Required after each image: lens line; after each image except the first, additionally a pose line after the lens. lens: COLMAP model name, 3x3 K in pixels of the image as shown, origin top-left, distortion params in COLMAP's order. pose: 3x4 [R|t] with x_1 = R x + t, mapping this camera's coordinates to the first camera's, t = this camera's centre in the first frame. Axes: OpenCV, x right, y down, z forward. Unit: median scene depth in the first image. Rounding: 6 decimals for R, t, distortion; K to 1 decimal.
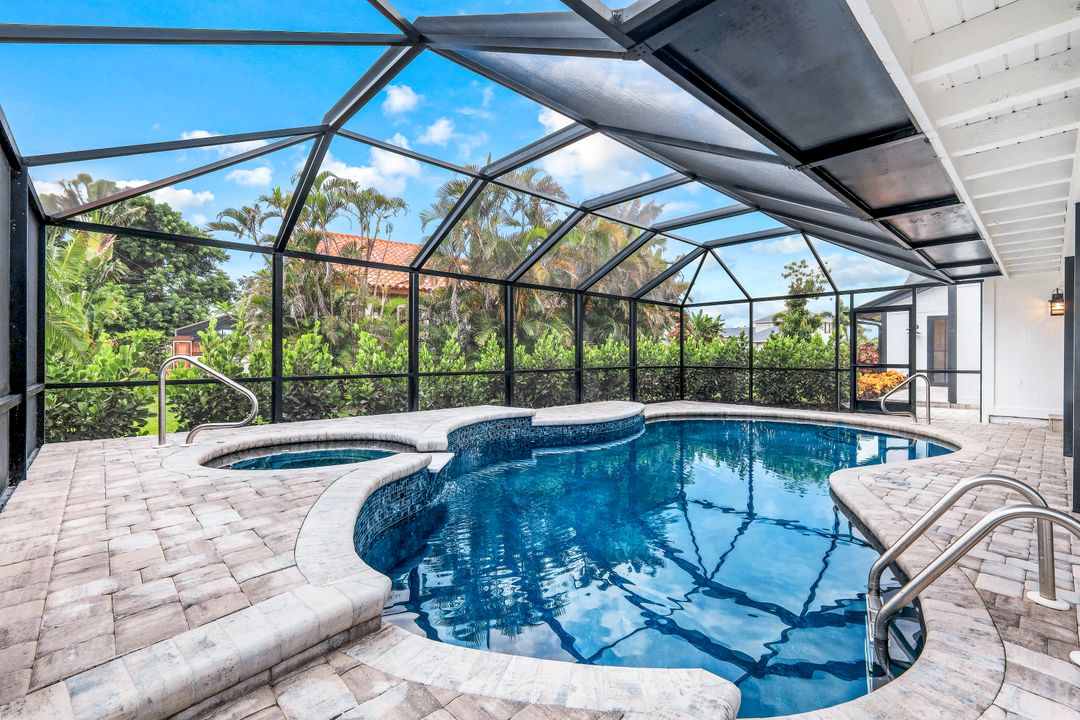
lens RADIAL K [[477.1, 0, 540.0], [0, 477.1, 360.0], [0, 0, 1]] dist [-0.012316, 0.000368]
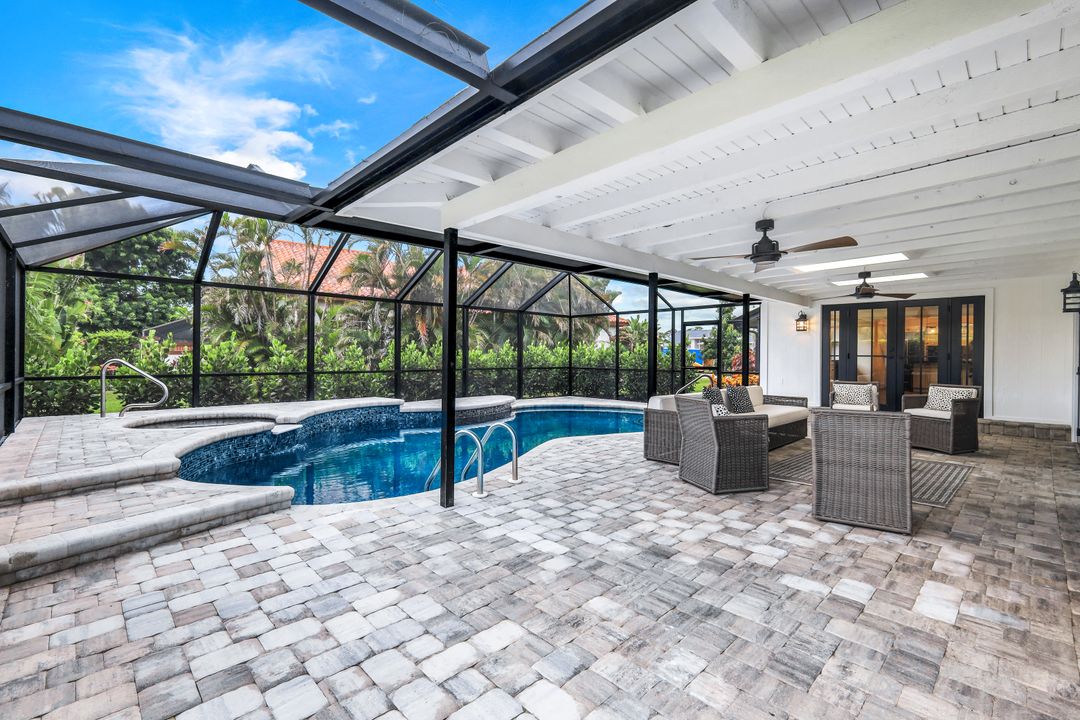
lens RADIAL K [[477.1, 0, 540.0], [0, 477.1, 360.0], [0, 0, 1]] dist [-0.012316, 0.000368]
pose [[0.999611, 0.006588, 0.027099, 0.317418], [-0.006621, 0.999977, 0.001136, -0.009796], [-0.027091, -0.001315, 0.999632, -0.313571]]
